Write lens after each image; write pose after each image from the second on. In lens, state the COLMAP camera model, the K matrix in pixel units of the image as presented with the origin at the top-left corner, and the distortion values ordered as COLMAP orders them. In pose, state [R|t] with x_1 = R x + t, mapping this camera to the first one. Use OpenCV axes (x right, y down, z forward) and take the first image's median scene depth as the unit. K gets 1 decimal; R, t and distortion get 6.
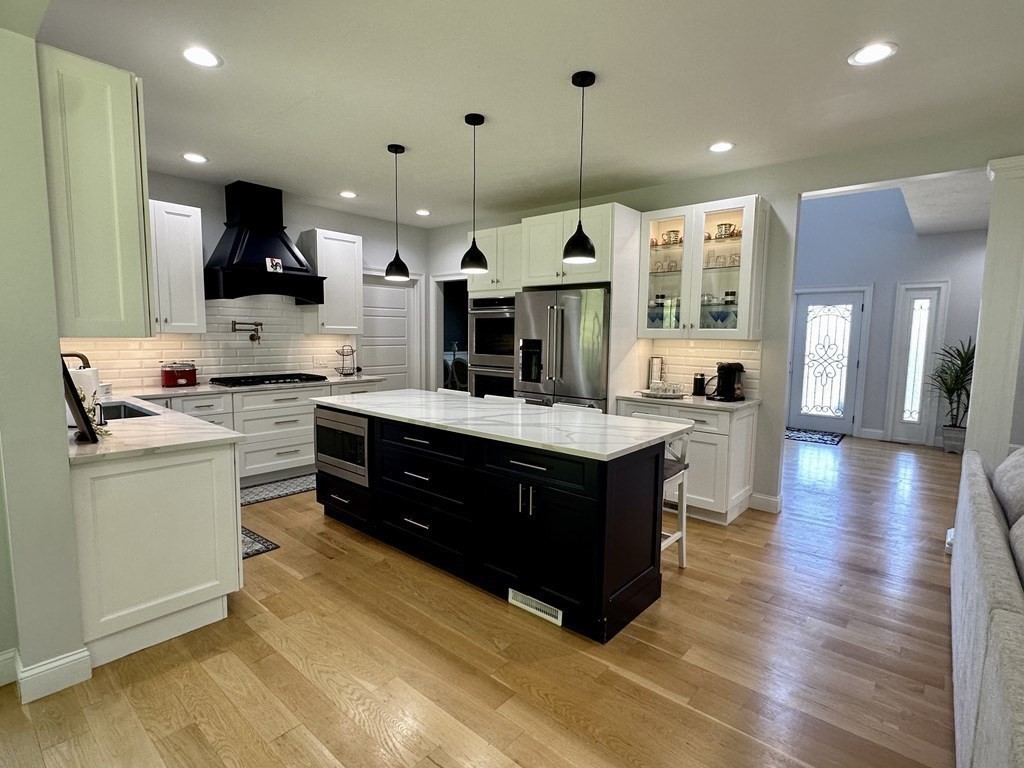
lens RADIAL K [[511.9, 0, 513.2], [0, 511.9, 388.4], [0, 0, 1]] dist [-0.000668, -0.000667]
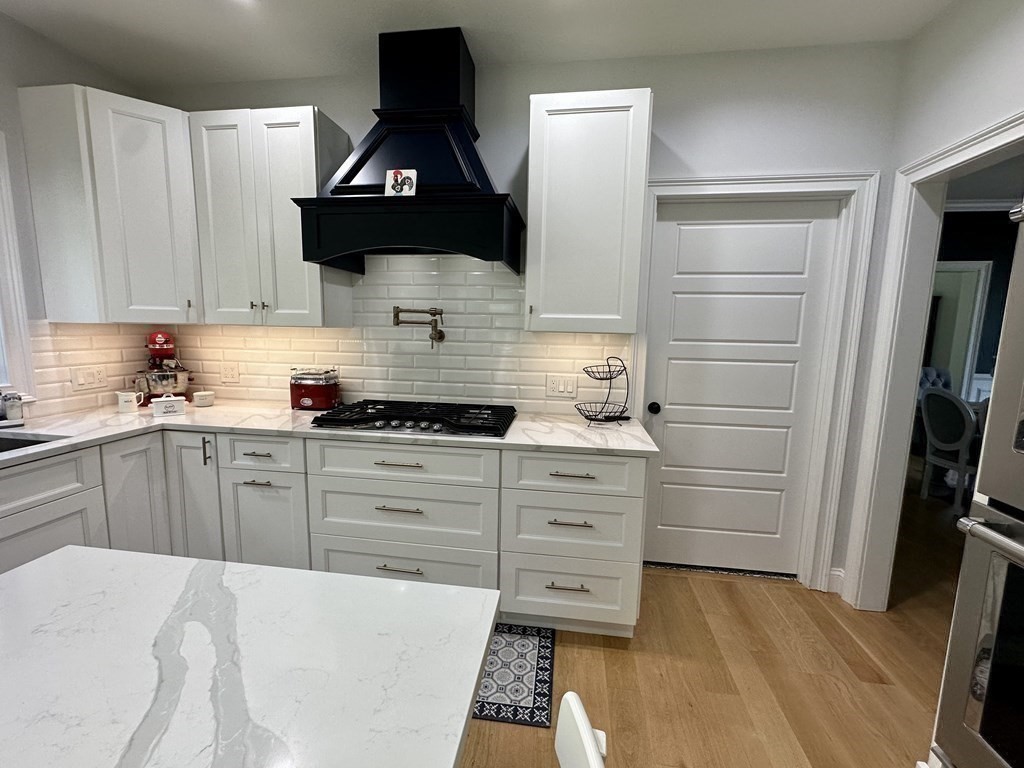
lens RADIAL K [[410.6, 0, 512.1], [0, 410.6, 374.9], [0, 0, 1]] dist [-0.000085, 0.000982]
pose [[0.542399, 0.098203, -0.834362, -0.075075], [-0.104540, 0.993315, 0.048953, -0.090600], [0.833591, 0.060672, 0.549040, 0.849783]]
